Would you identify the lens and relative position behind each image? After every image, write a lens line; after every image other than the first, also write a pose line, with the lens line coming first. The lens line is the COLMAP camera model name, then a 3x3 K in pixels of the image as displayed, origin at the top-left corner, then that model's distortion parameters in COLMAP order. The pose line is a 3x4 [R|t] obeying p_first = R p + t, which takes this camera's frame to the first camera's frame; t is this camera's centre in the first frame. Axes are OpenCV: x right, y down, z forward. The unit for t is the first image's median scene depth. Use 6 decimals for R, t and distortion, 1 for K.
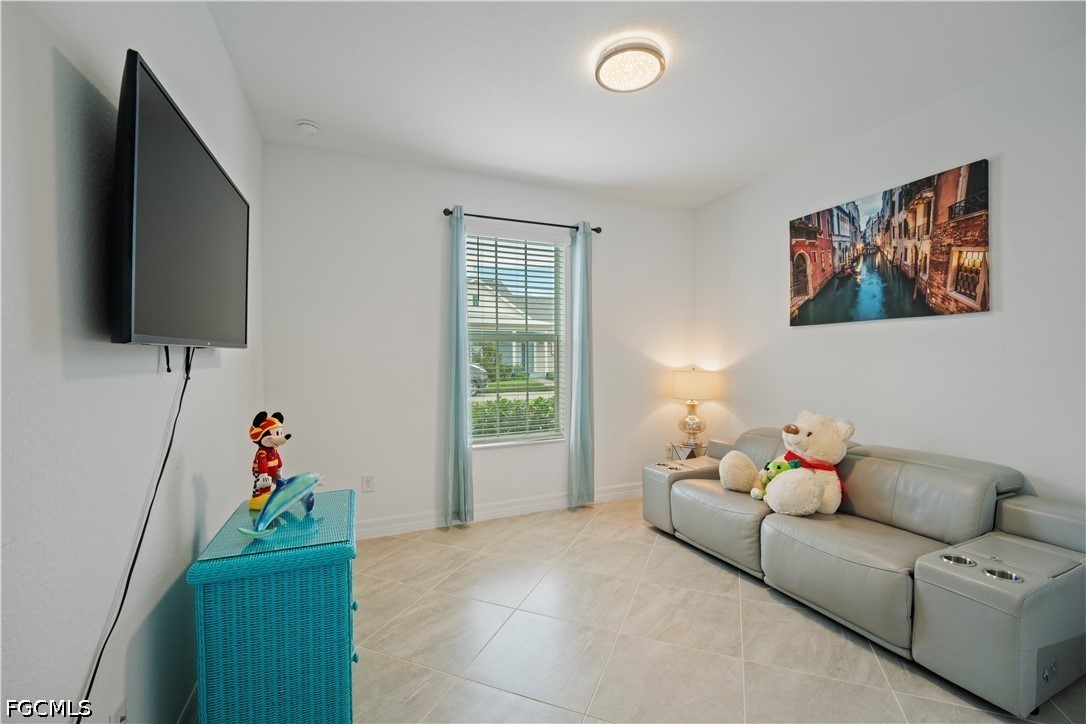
lens RADIAL K [[462.9, 0, 541.6], [0, 462.9, 360.7], [0, 0, 1]] dist [-0.002609, -0.000293]
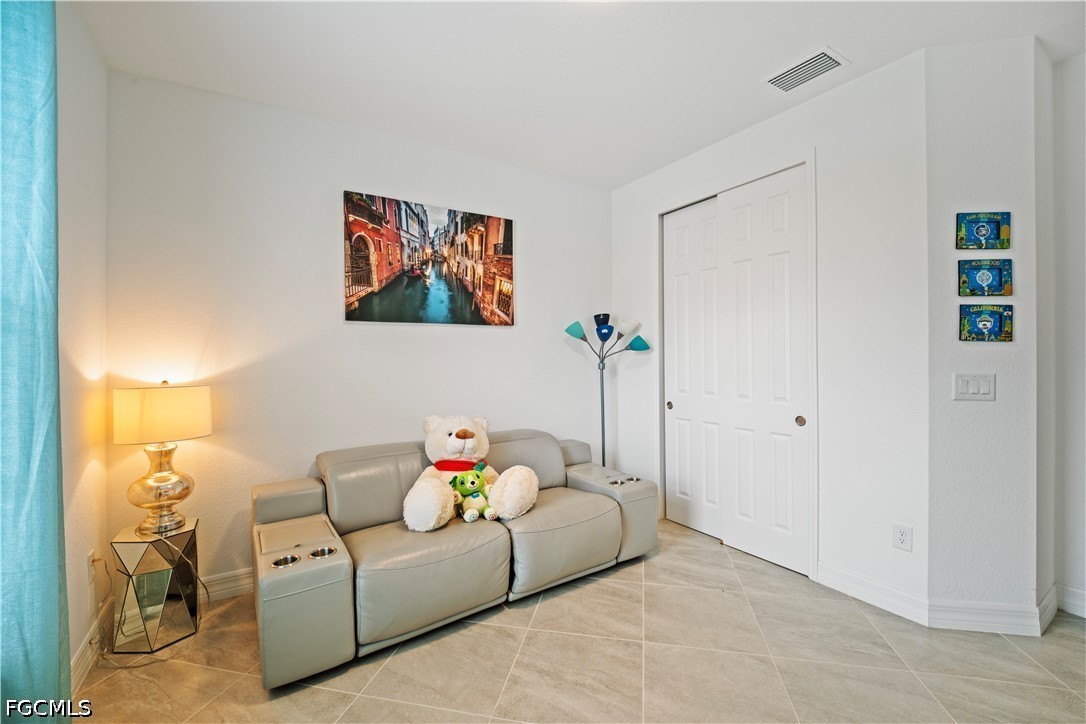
lens RADIAL K [[462.9, 0, 536.8], [0, 462.9, 364.2], [0, 0, 1]] dist [-0.002609, -0.000293]
pose [[-0.194902, 0.014652, 0.980713, -0.375193], [0.028699, 0.999545, -0.009230, 0.022037], [-0.980403, 0.026346, -0.195234, 0.989030]]
